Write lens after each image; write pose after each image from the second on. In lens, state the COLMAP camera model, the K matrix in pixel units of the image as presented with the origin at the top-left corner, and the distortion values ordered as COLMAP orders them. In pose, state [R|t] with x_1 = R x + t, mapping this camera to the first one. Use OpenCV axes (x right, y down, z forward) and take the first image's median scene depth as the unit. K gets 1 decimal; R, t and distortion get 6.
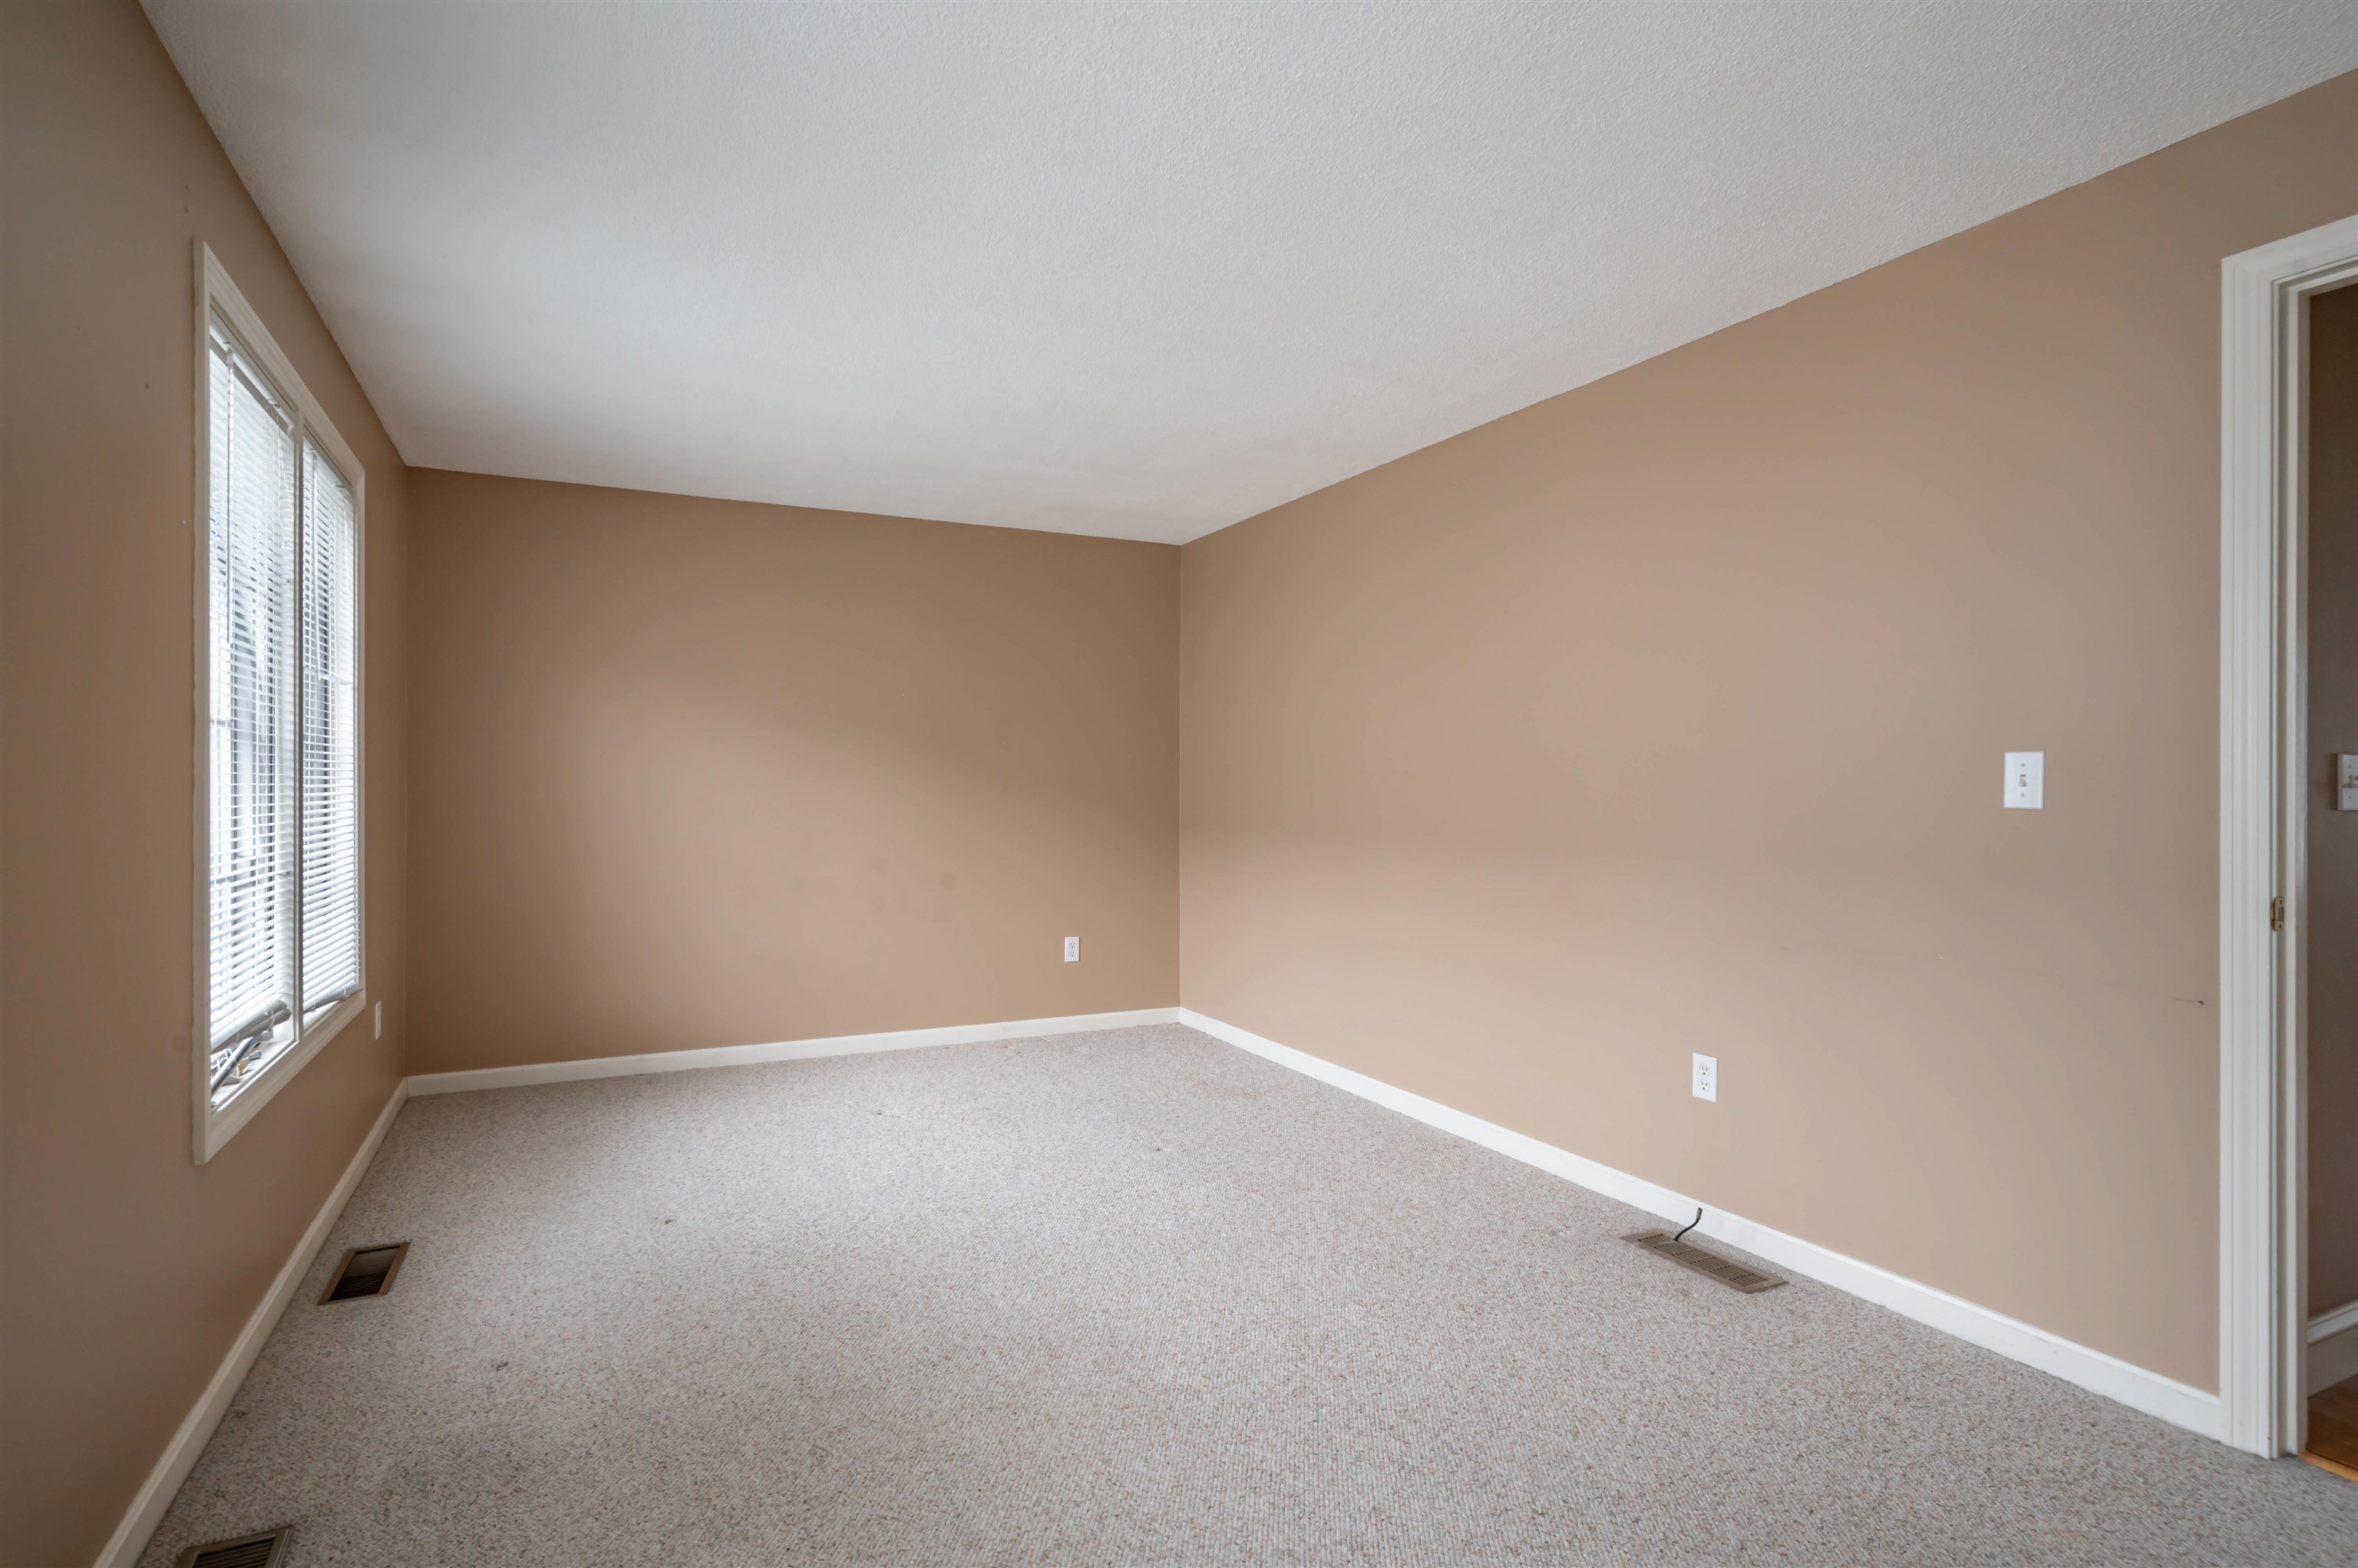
lens RADIAL K [[1165.8, 0, 1166.8], [0, 1165.8, 782.7], [0, 0, 1]] dist [-0.005478, 0.001851]
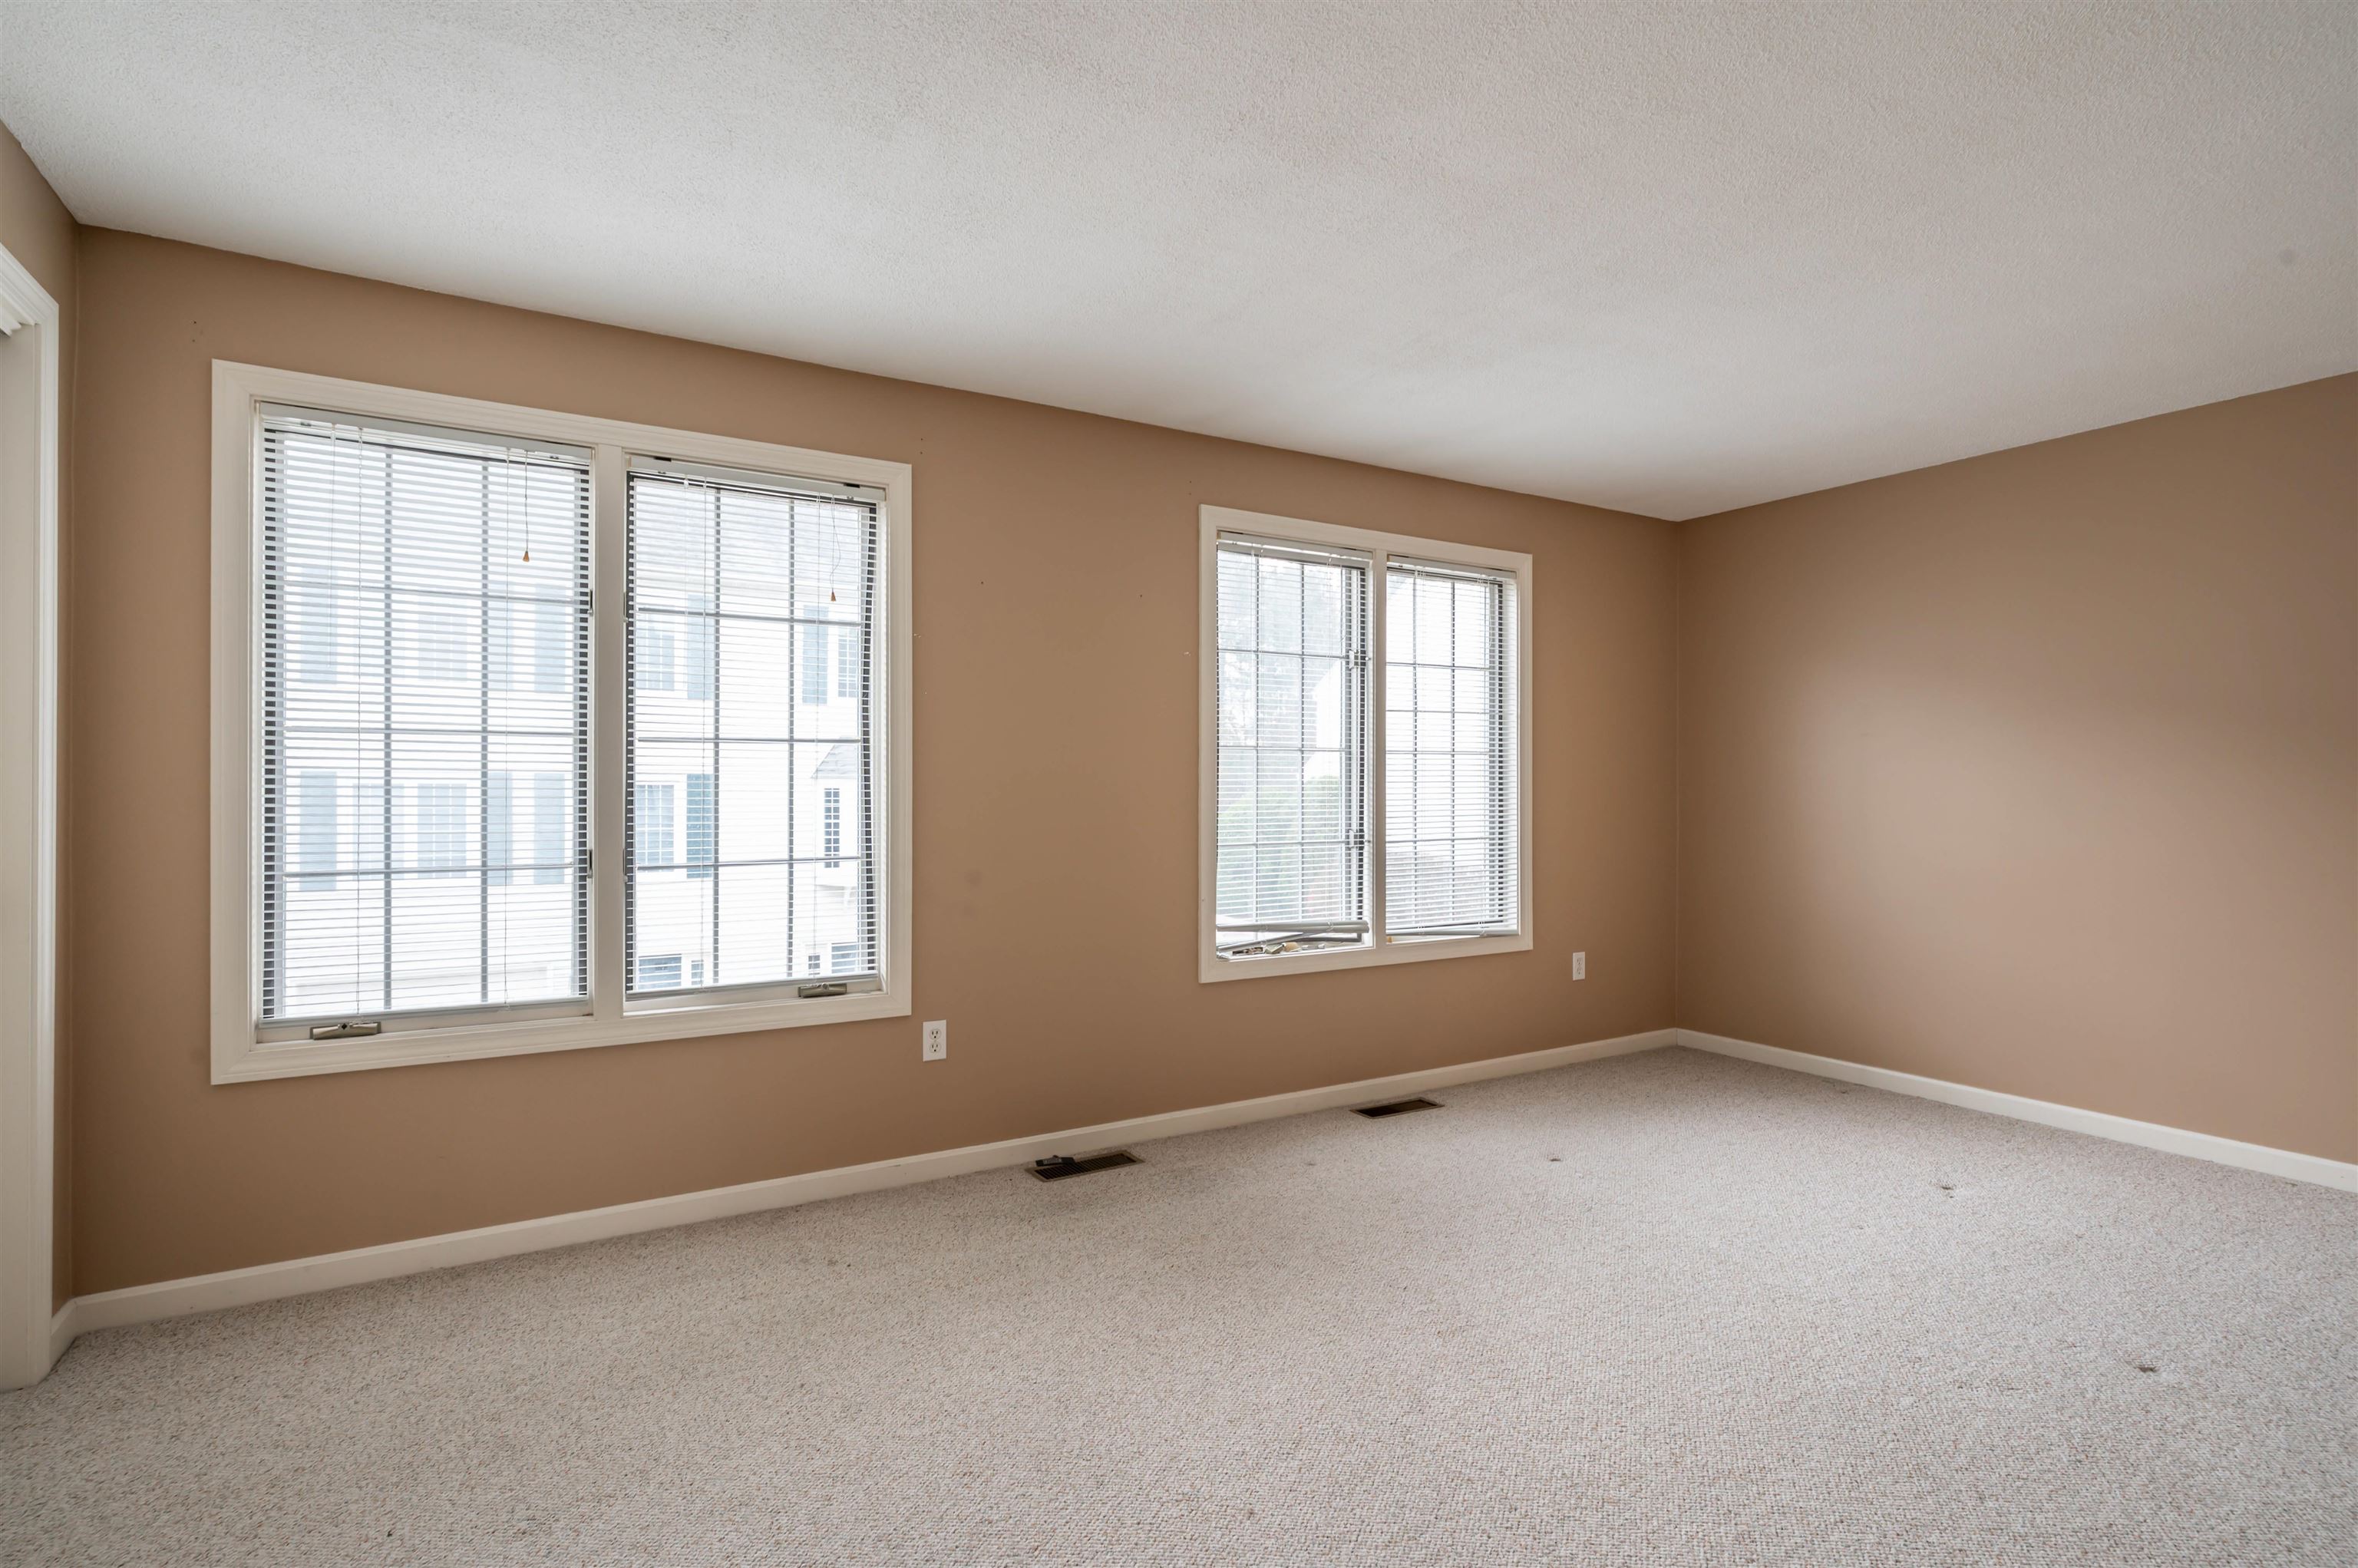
lens RADIAL K [[1165.8, 0, 1148.2], [0, 1165.8, 779.9], [0, 0, 1]] dist [-0.005478, 0.001851]
pose [[0.063510, -0.003292, -0.997976, 0.806019], [0.001966, 0.999993, -0.003173, -0.003136], [0.997979, -0.001761, 0.063516, 0.579518]]
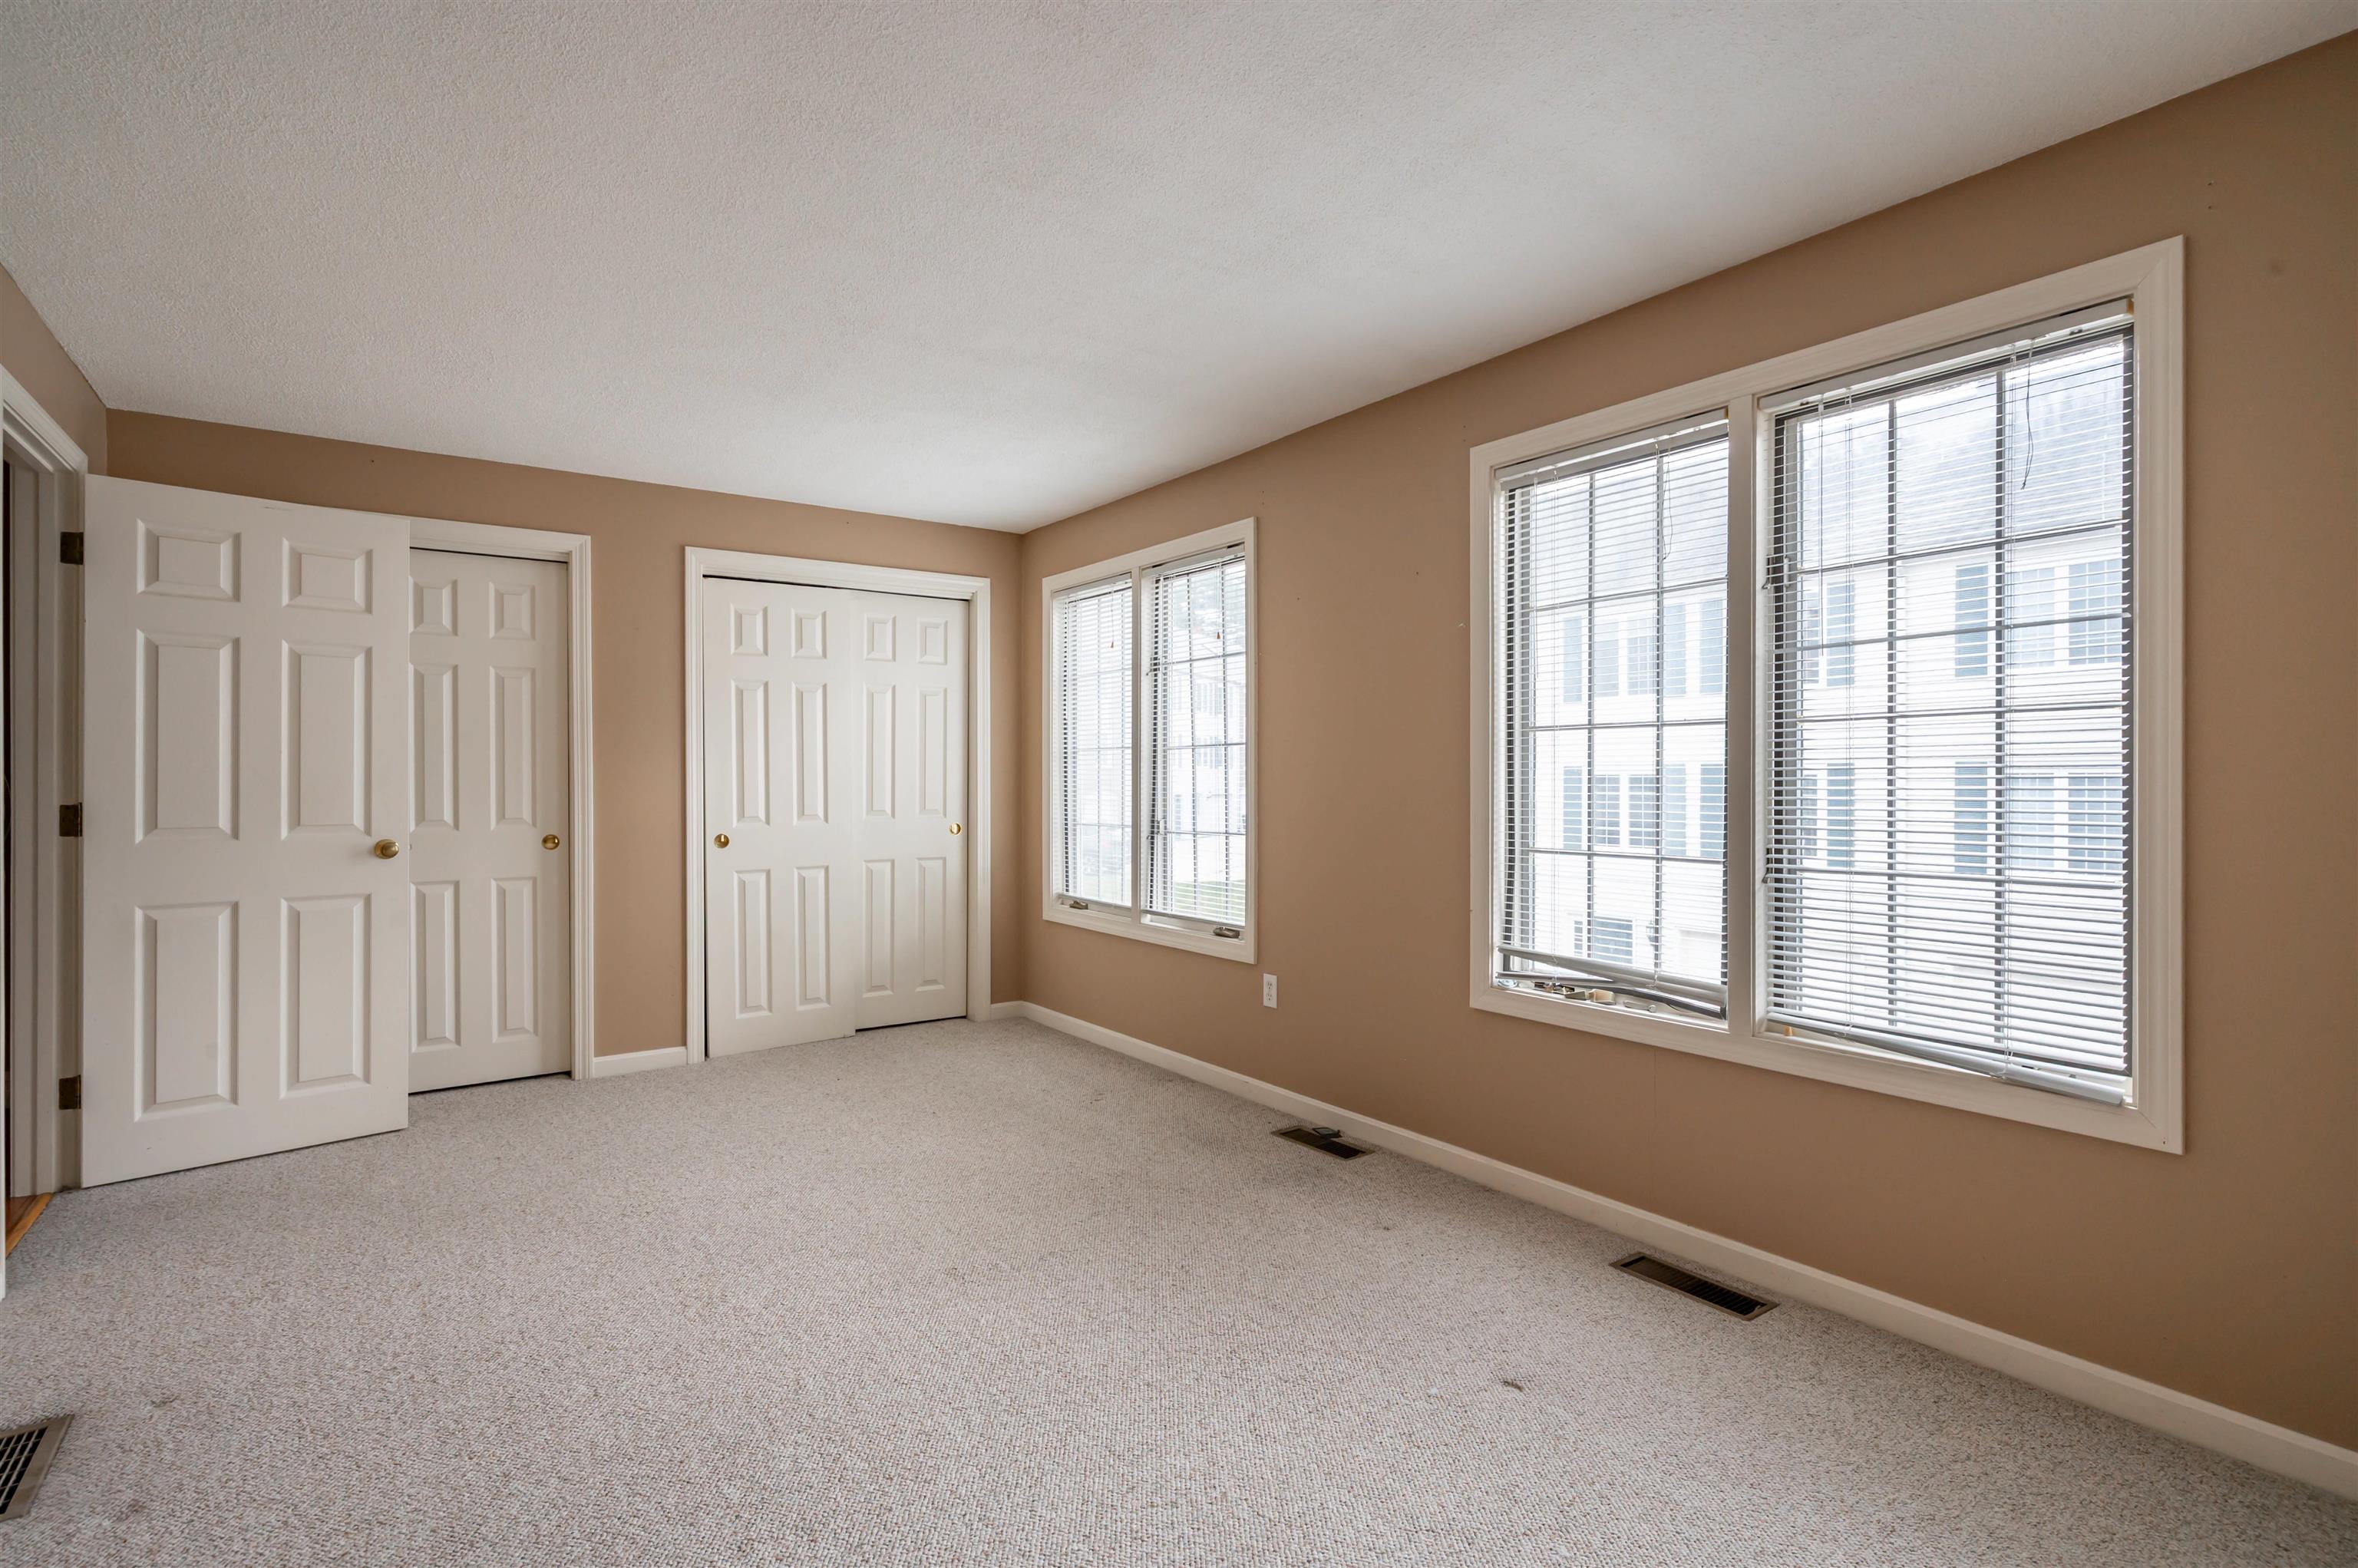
lens RADIAL K [[1165.8, 0, 1210.3], [0, 1165.8, 796.8], [0, 0, 1]] dist [-0.005478, 0.001851]
pose [[-0.986740, 0.002238, -0.162294, -0.142919], [-0.000268, 0.999881, 0.015413, 0.002235], [0.162309, 0.015253, -0.986622, 1.883824]]
